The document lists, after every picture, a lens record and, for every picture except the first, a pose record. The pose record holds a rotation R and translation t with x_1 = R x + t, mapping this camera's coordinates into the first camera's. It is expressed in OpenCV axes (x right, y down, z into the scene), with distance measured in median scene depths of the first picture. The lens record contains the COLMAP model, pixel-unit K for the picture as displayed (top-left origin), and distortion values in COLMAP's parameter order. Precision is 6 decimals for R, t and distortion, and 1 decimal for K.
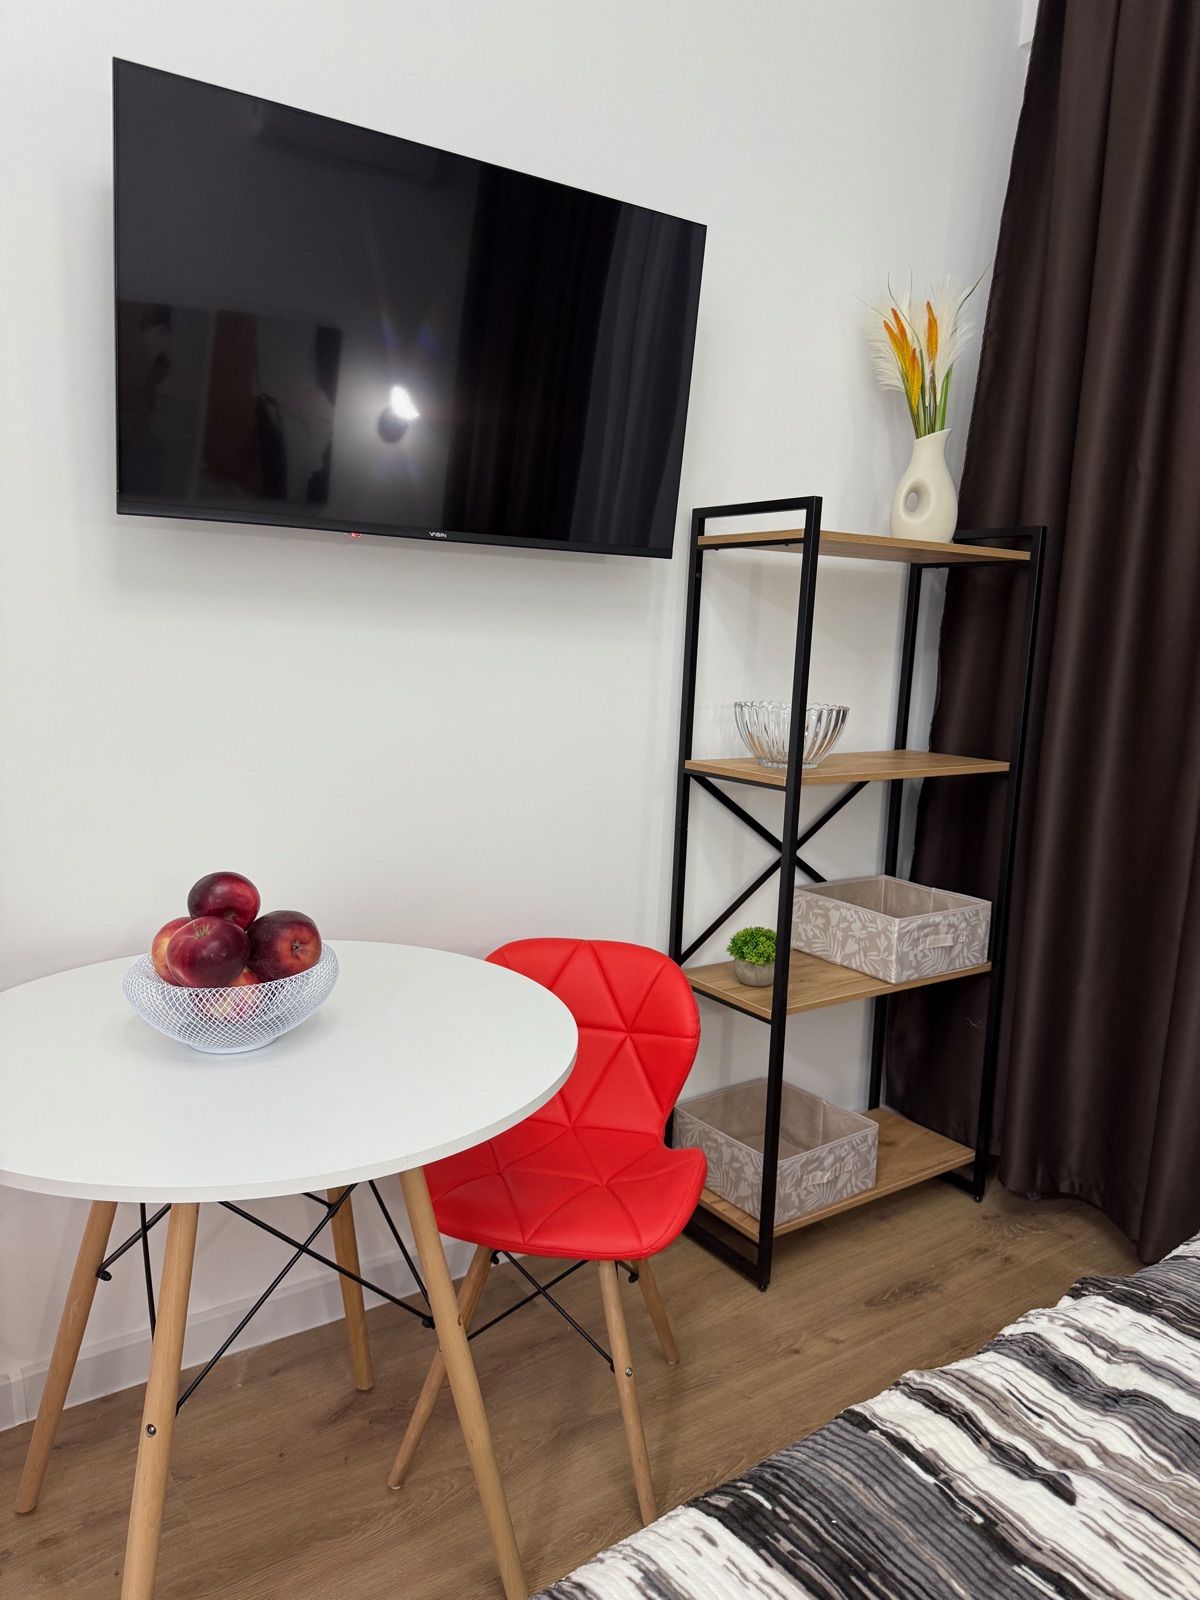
lens RADIAL K [[1122.5, 0, 594.2], [0, 1122.5, 795.0], [0, 0, 1]] dist [0.040920, -0.039880]
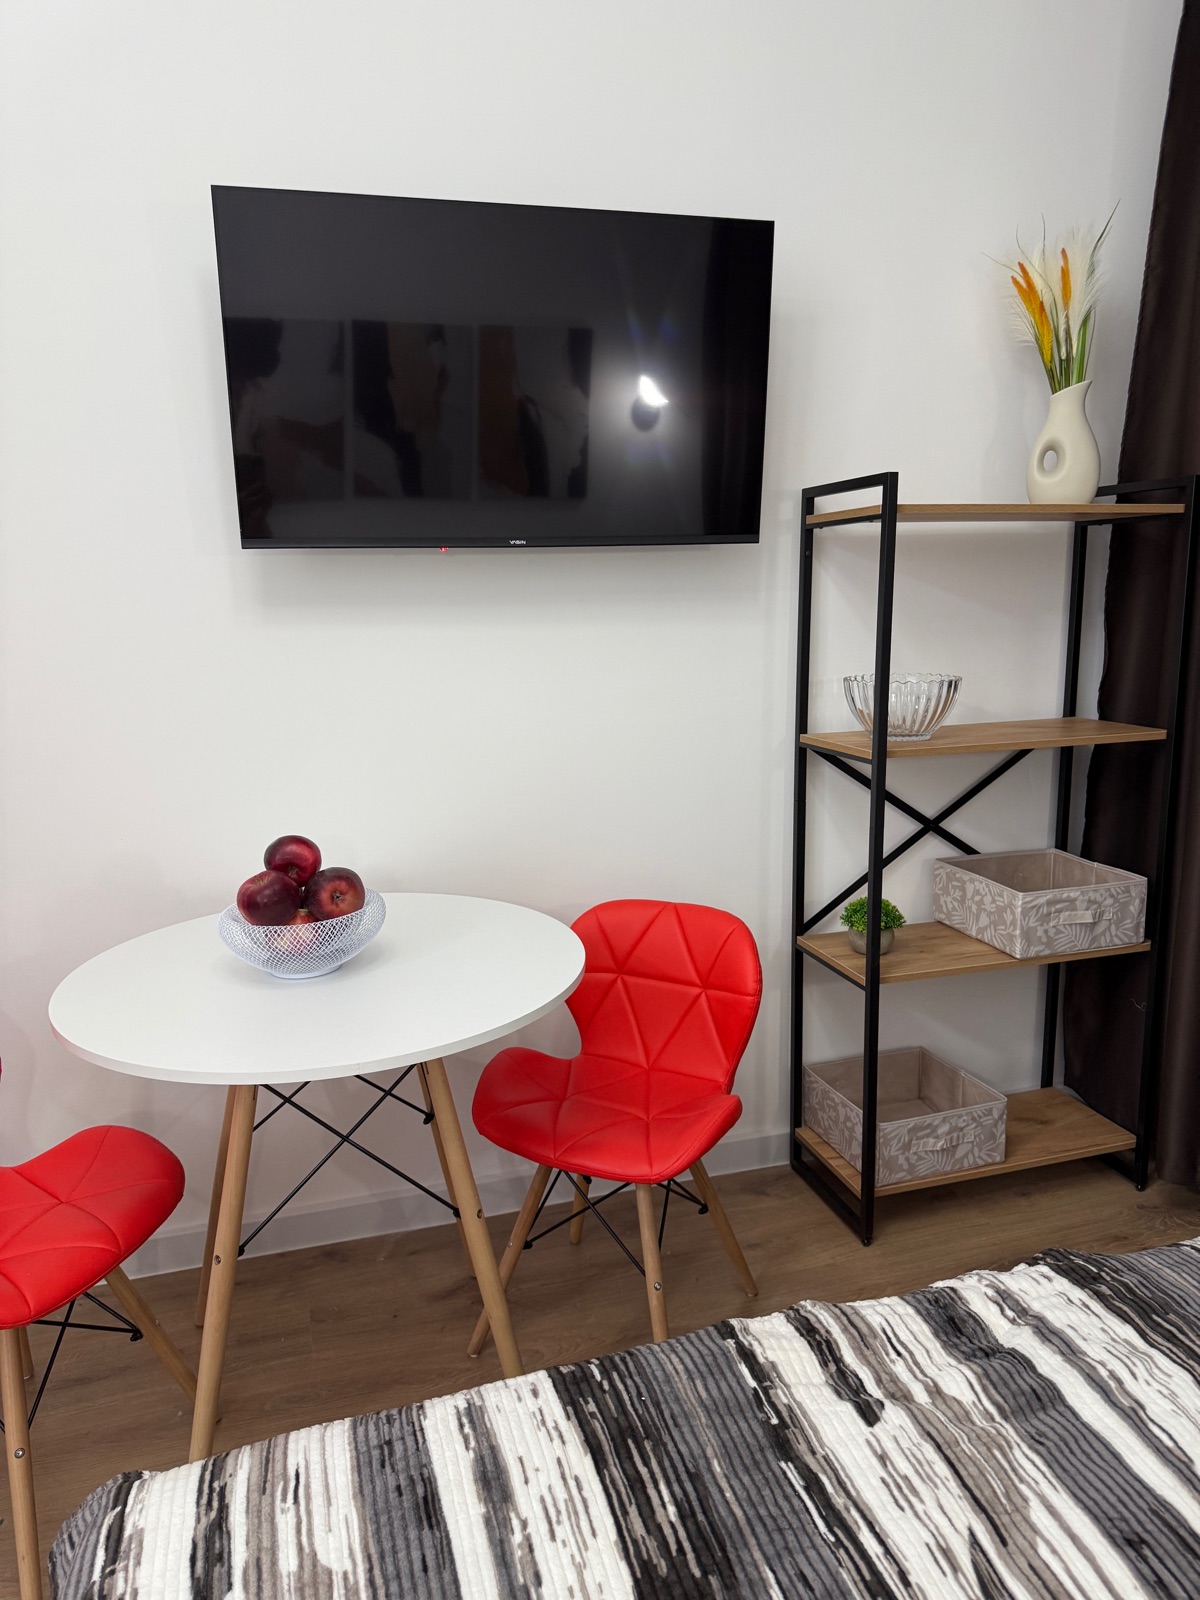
lens RADIAL K [[1118.8, 0, 602.6], [0, 1118.8, 801.0], [0, 0, 1]] dist [0.034420, -0.038508]
pose [[0.949047, 0.006181, -0.315072, 0.231519], [0.005239, 0.999360, 0.035386, -0.006631], [0.315090, -0.035234, 0.948408, -0.039505]]
